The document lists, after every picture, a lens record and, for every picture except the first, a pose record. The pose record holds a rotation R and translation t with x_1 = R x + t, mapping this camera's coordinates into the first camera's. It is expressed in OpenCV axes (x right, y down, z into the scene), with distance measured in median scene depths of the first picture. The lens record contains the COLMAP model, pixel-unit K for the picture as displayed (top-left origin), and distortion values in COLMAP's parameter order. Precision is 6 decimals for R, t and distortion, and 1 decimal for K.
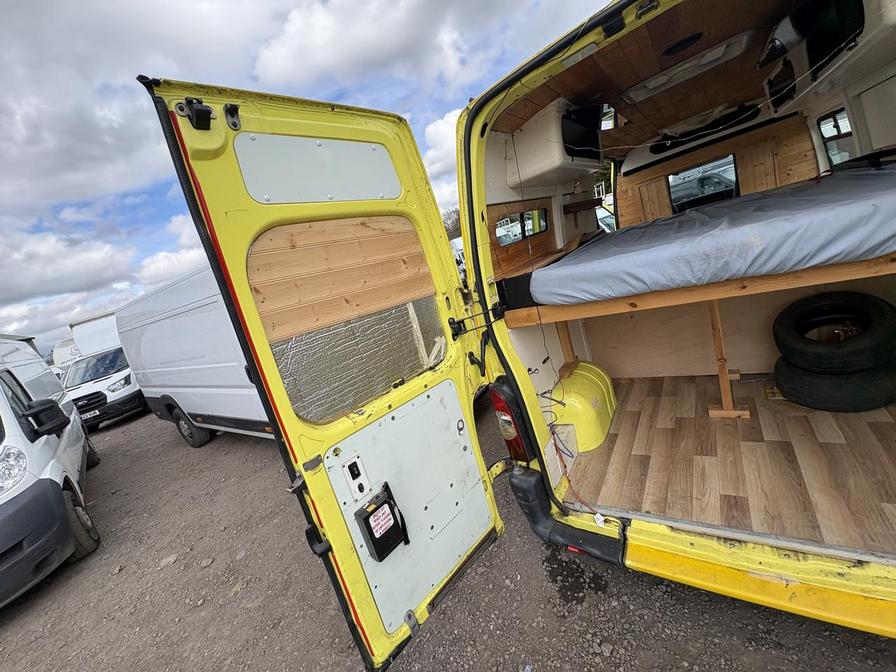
lens RADIAL K [[356.0, 0, 448.8], [0, 356.0, 336.1], [0, 0, 1]] dist [0.000693, 0.000158]
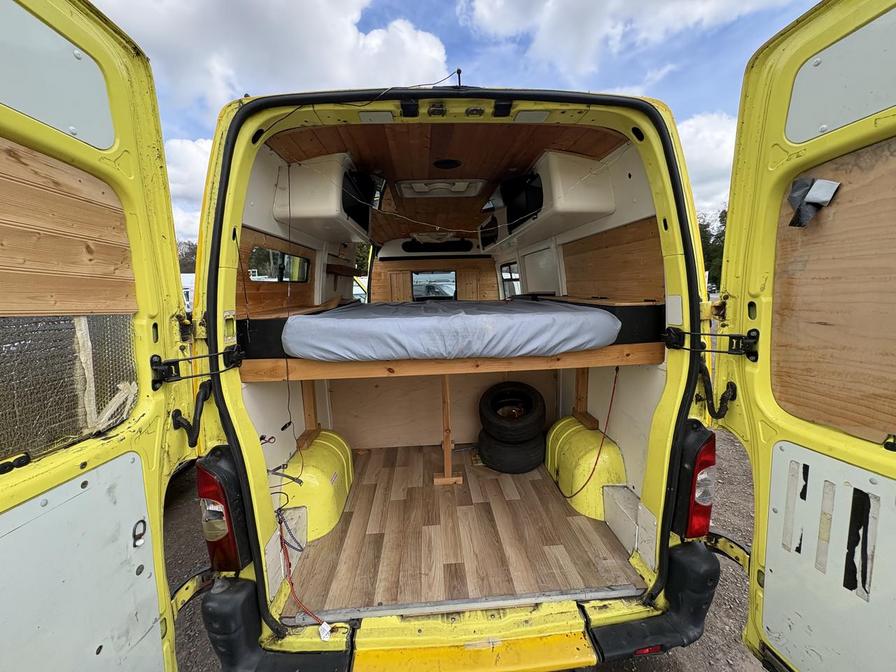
lens RADIAL K [[356.0, 0, 448.8], [0, 356.0, 336.1], [0, 0, 1]] dist [0.000693, 0.000158]
pose [[0.757029, 0.188236, 0.625679, 0.003950], [-0.065005, 0.974549, -0.214542, 0.018034], [-0.650140, 0.121742, 0.749998, 0.122576]]
